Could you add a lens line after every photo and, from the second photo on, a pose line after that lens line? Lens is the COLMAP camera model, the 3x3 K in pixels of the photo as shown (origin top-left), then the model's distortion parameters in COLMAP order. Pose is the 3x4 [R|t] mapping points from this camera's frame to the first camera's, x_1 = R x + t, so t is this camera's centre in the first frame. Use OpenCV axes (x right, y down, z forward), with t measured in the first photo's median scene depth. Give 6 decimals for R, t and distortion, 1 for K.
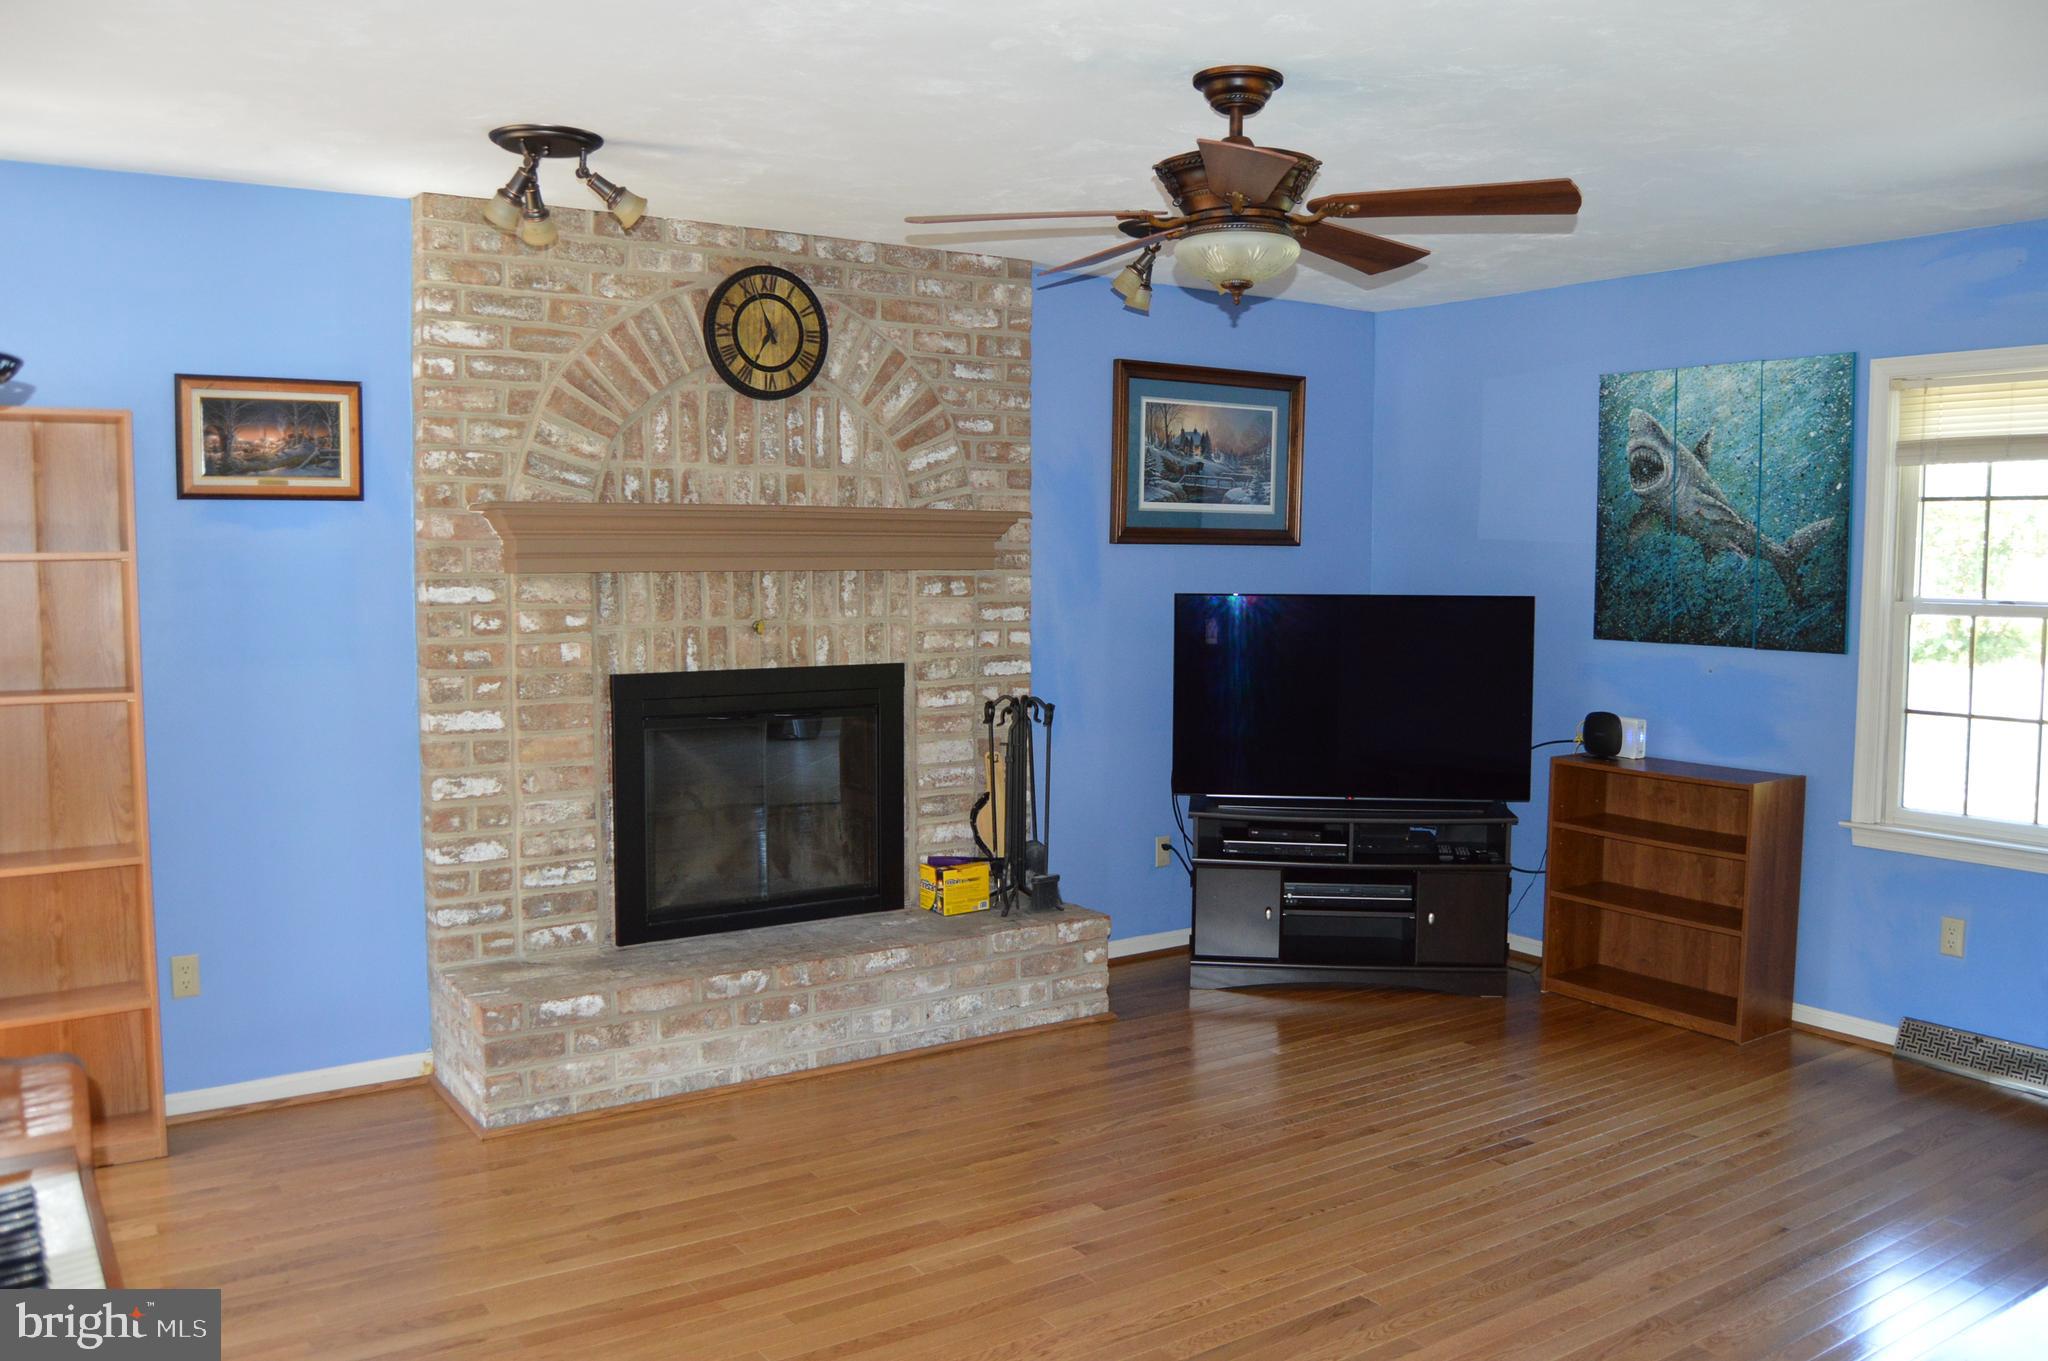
lens RADIAL K [[1622.5, 0, 1036.3], [0, 1622.5, 678.0], [0, 0, 1]] dist [-0.087117, 0.022704]
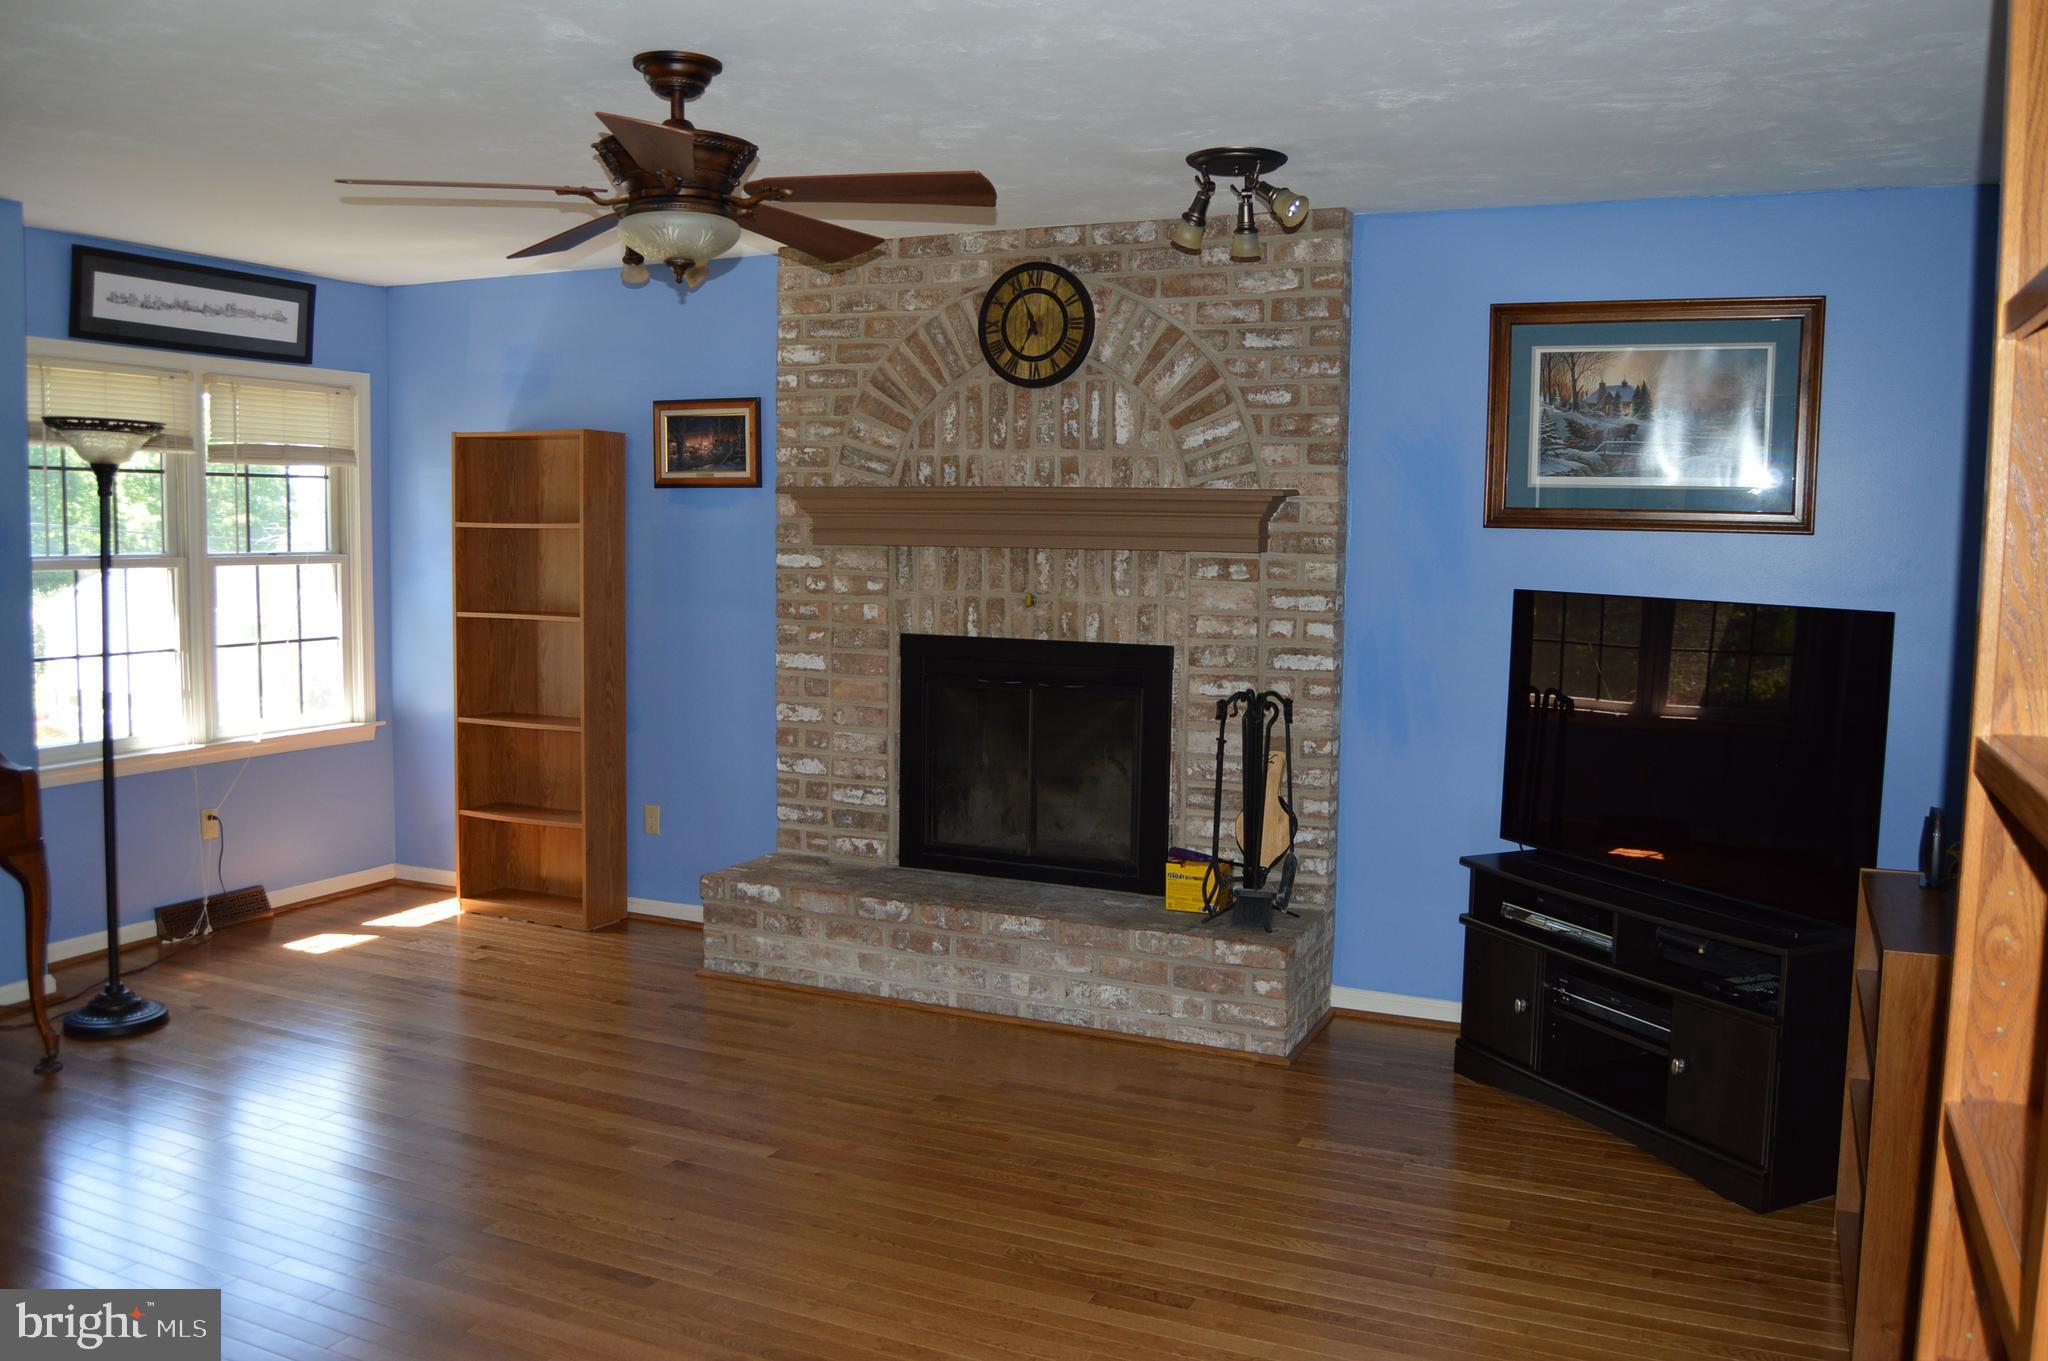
lens RADIAL K [[1622.5, 0, 1038.8], [0, 1622.5, 679.9], [0, 0, 1]] dist [-0.087117, 0.022704]
pose [[0.520996, 0.081843, -0.849626, 0.778162], [-0.080831, 0.995650, 0.046343, -0.030574], [0.849723, 0.044531, 0.525345, 0.460213]]
